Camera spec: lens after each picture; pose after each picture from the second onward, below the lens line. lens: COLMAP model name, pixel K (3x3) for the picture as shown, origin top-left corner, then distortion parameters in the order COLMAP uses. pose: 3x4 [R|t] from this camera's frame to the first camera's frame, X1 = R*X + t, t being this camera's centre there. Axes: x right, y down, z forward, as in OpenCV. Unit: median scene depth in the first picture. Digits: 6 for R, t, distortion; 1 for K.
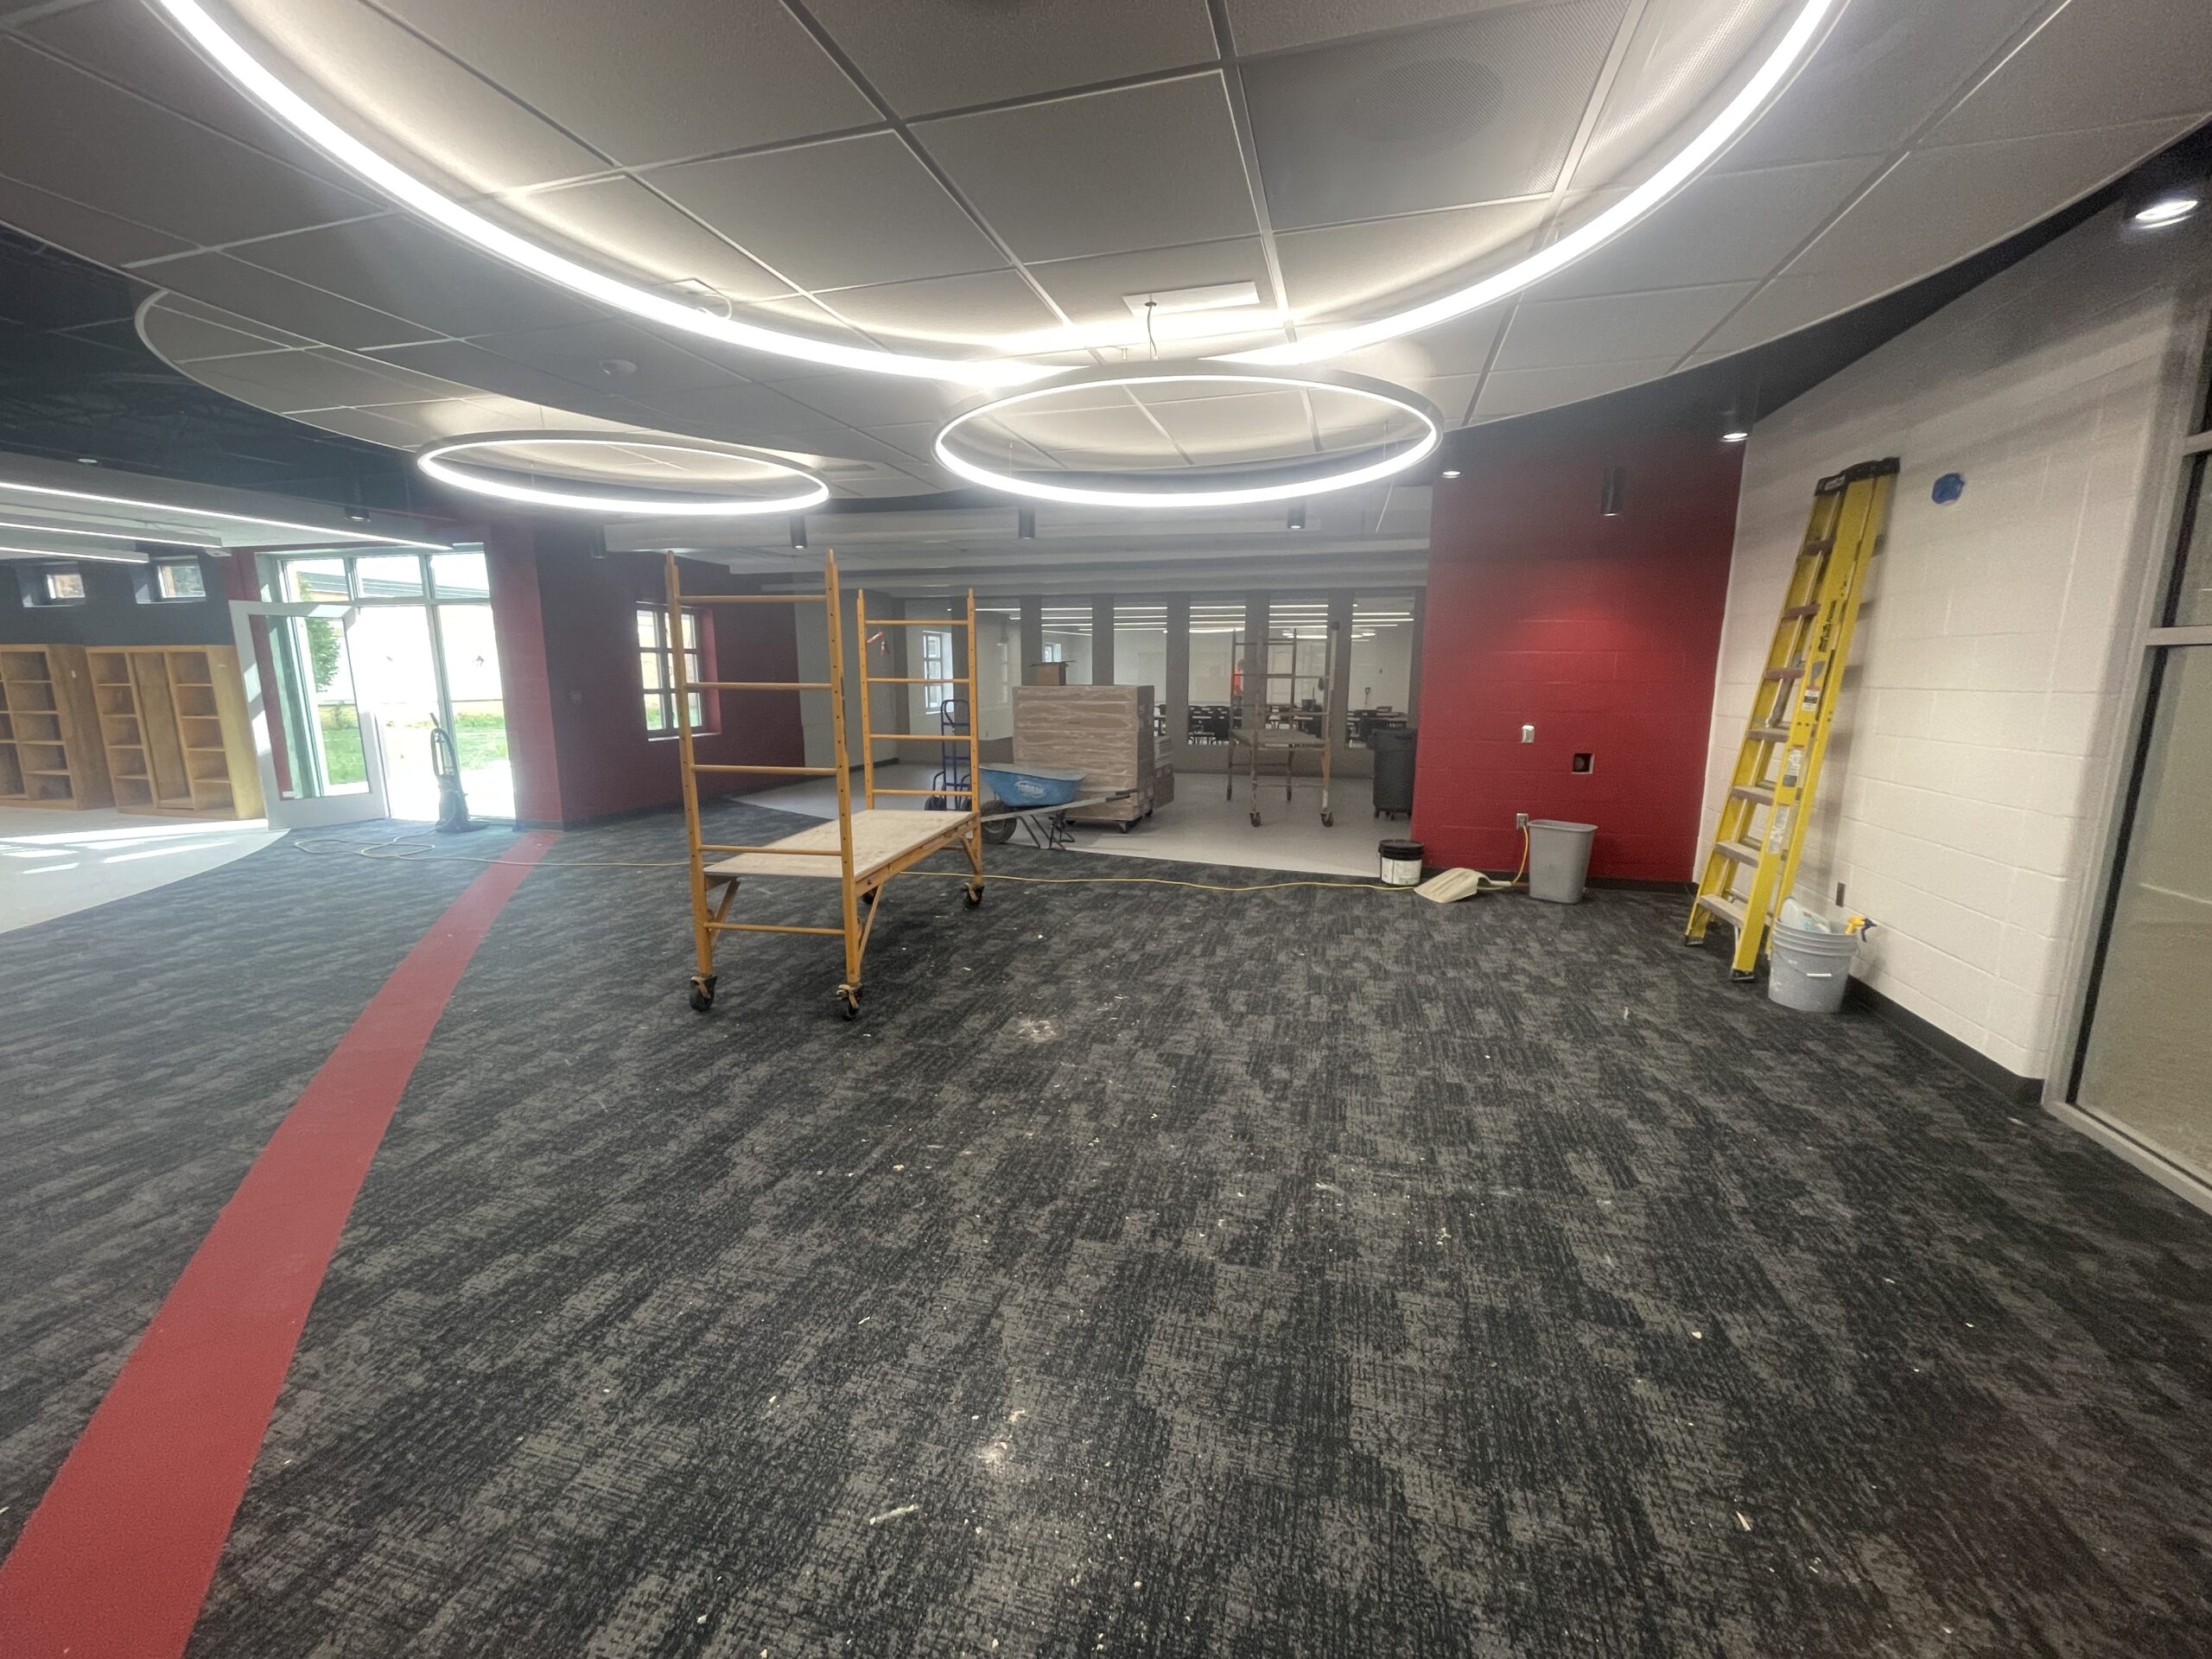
lens RADIAL K [[892.7, 0, 1105.3], [0, 892.7, 830.0], [0, 0, 1]] dist [0.001909, 0.000195]
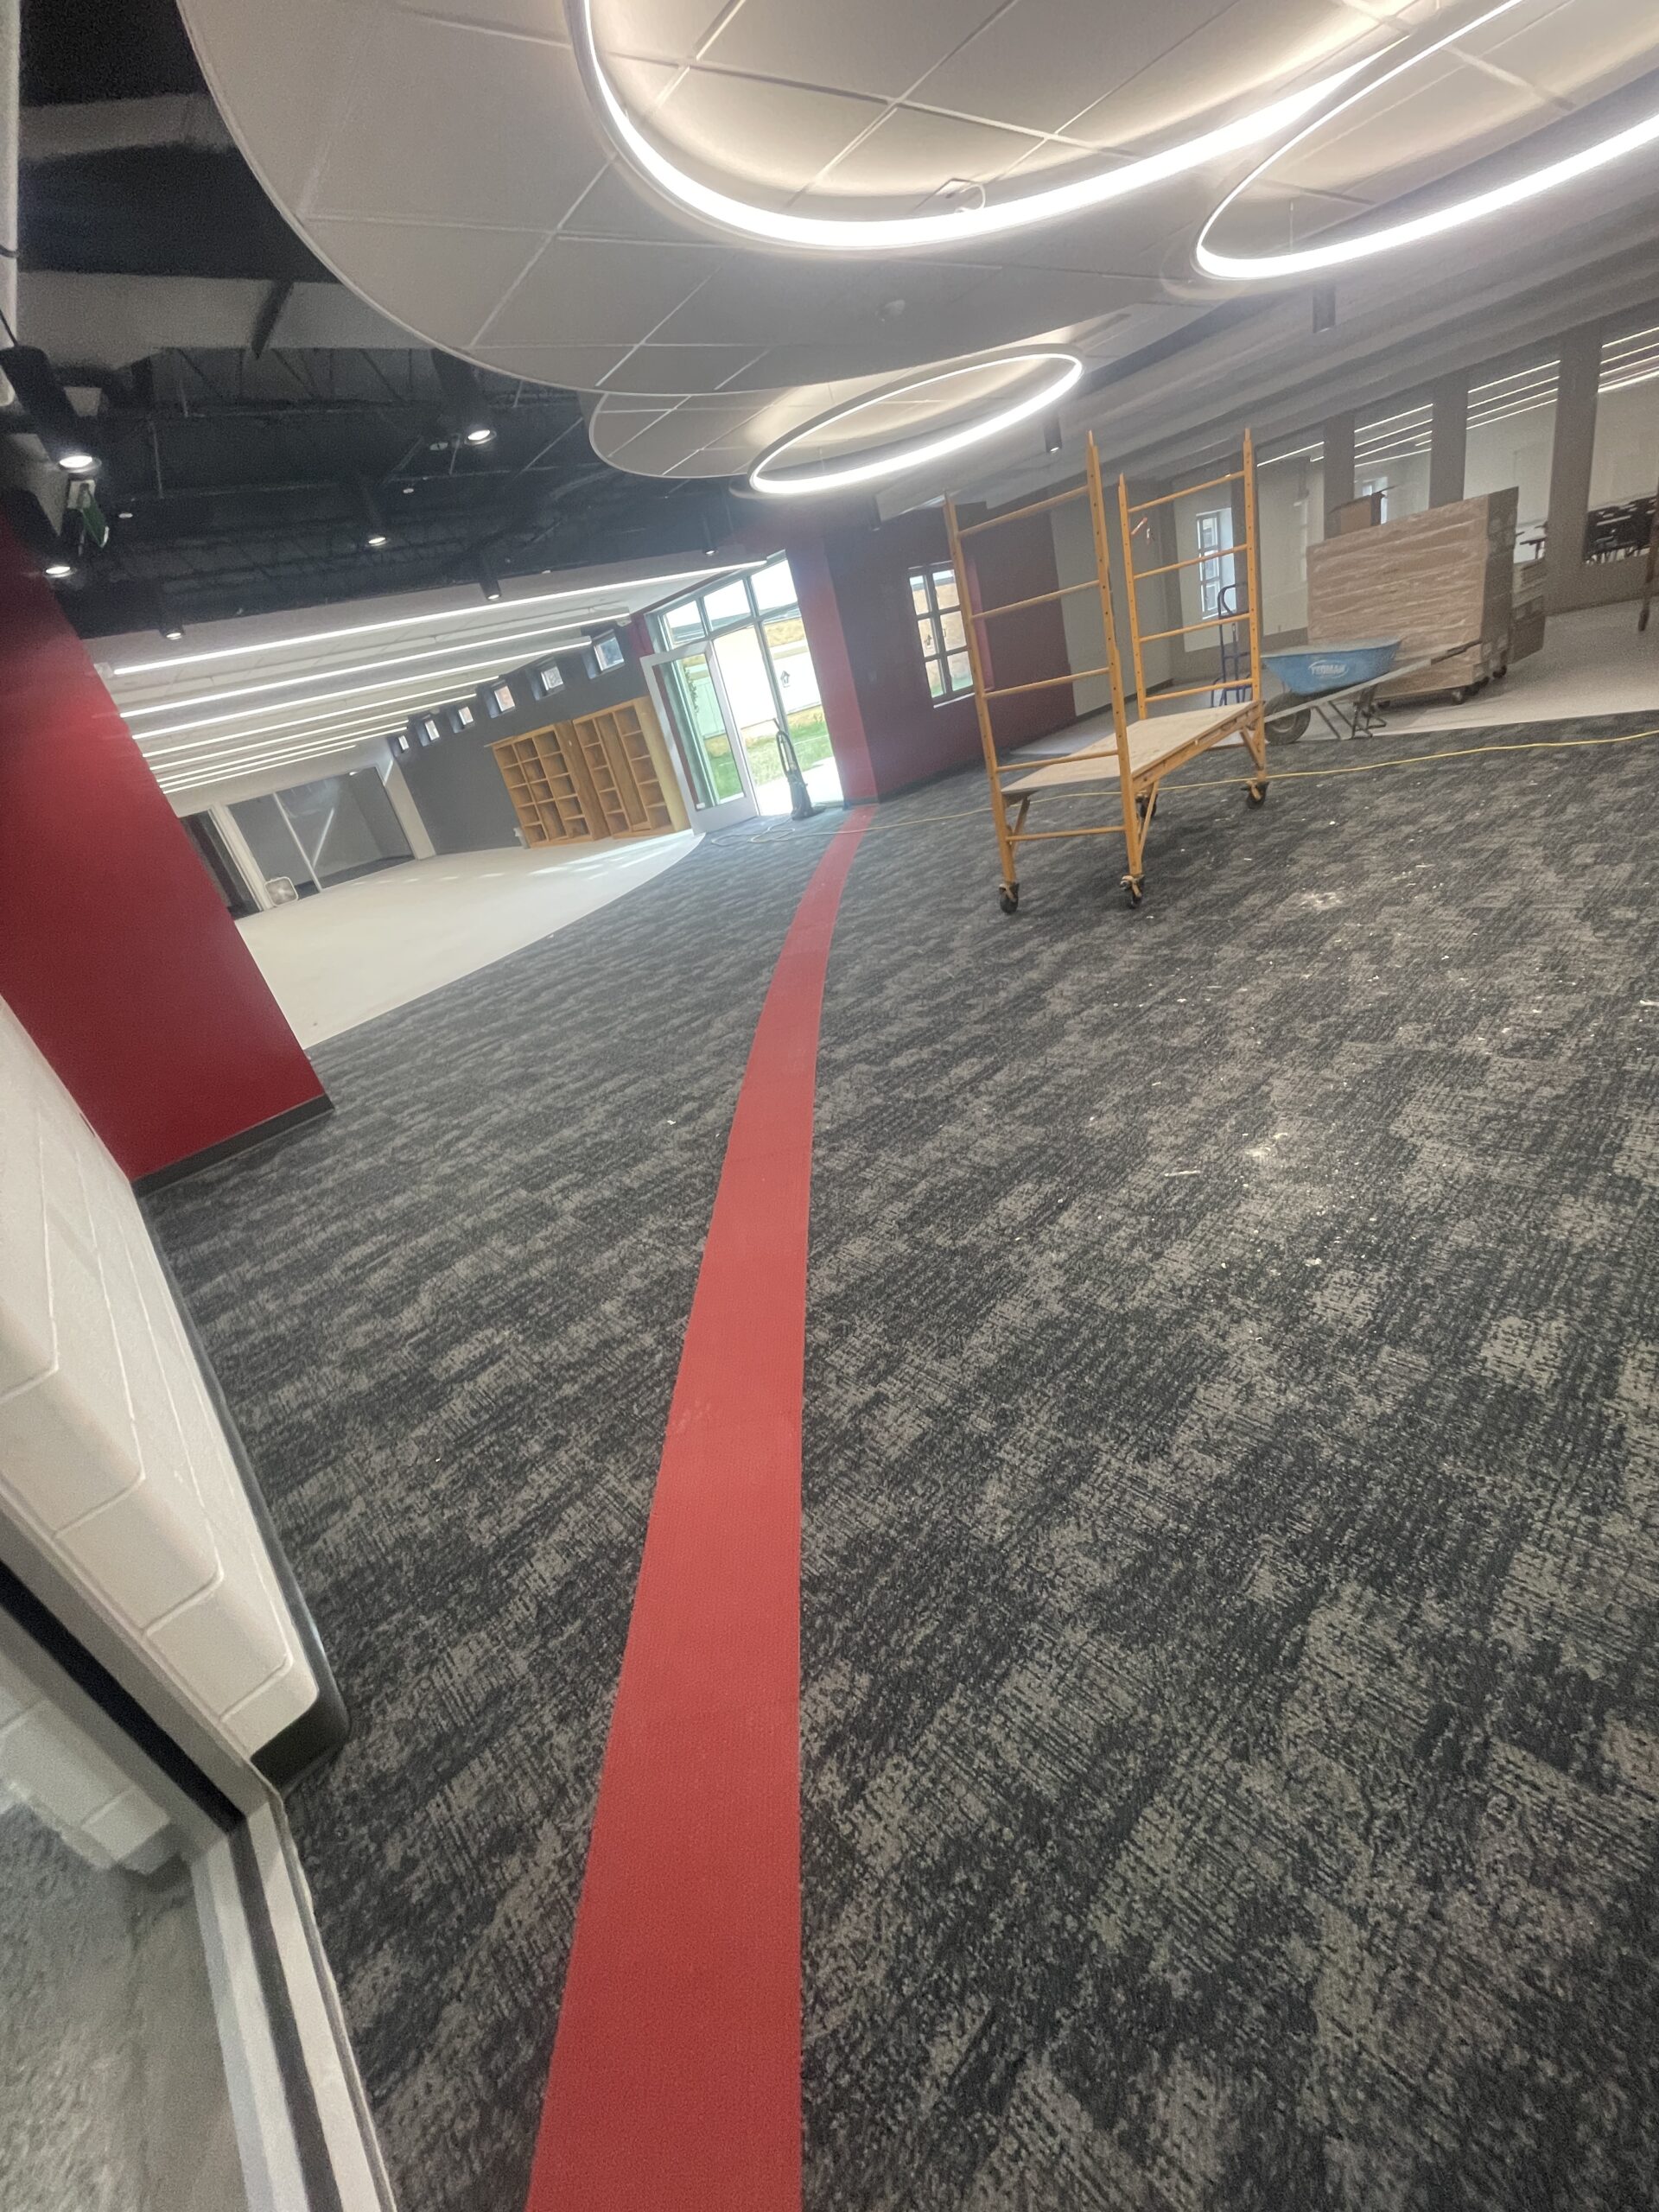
lens RADIAL K [[892.7, 0, 832.5], [0, 892.7, 1100.8], [0, 0, 1]] dist [0.001909, 0.000195]
pose [[0.826526, 0.038739, -0.561564, 0.044386], [0.147549, 0.947836, 0.282553, 0.069727], [0.543217, -0.316396, 0.777695, -0.169395]]
